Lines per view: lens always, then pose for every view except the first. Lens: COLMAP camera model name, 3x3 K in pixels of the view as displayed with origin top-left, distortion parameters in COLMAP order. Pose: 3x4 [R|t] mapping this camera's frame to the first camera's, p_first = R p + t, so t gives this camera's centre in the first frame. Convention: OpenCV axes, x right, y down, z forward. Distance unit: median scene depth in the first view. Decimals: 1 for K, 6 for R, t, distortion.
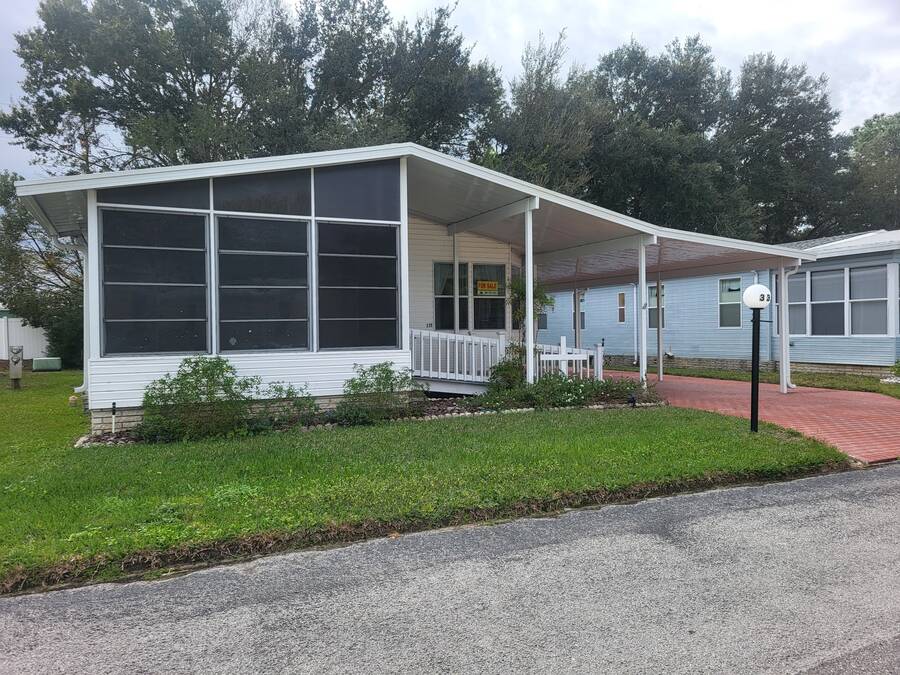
lens RADIAL K [[678.4, 0, 457.4], [0, 678.4, 333.3], [0, 0, 1]] dist [0.059321, -0.028734]
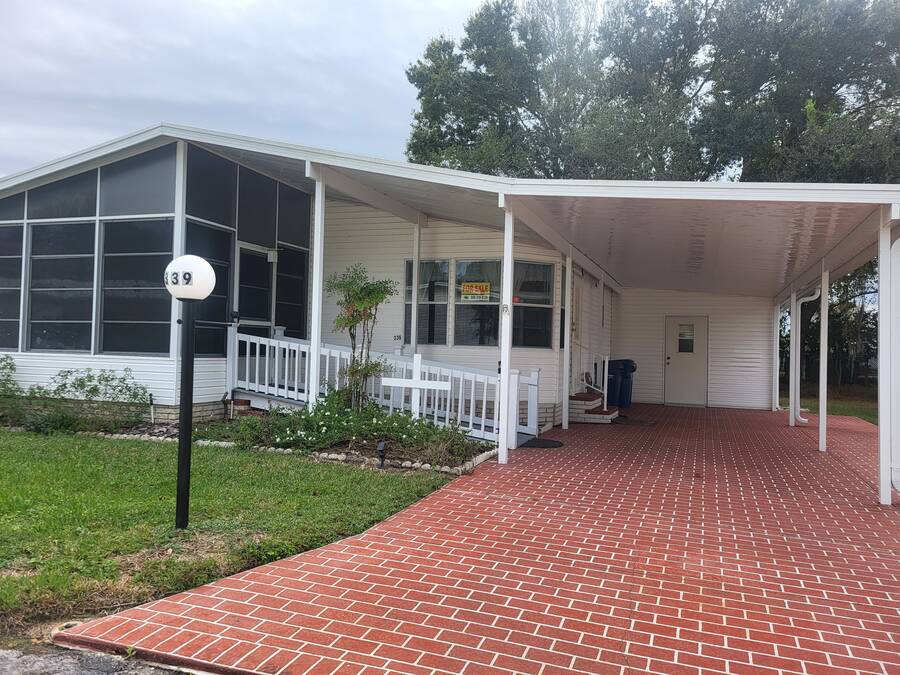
lens RADIAL K [[678.4, 0, 456.4], [0, 678.4, 335.8], [0, 0, 1]] dist [0.059321, -0.028734]
pose [[0.700658, 0.018992, -0.713245, 0.858464], [-0.041345, 0.999047, -0.014014, -0.007351], [0.712299, 0.039308, 0.700775, 0.678309]]
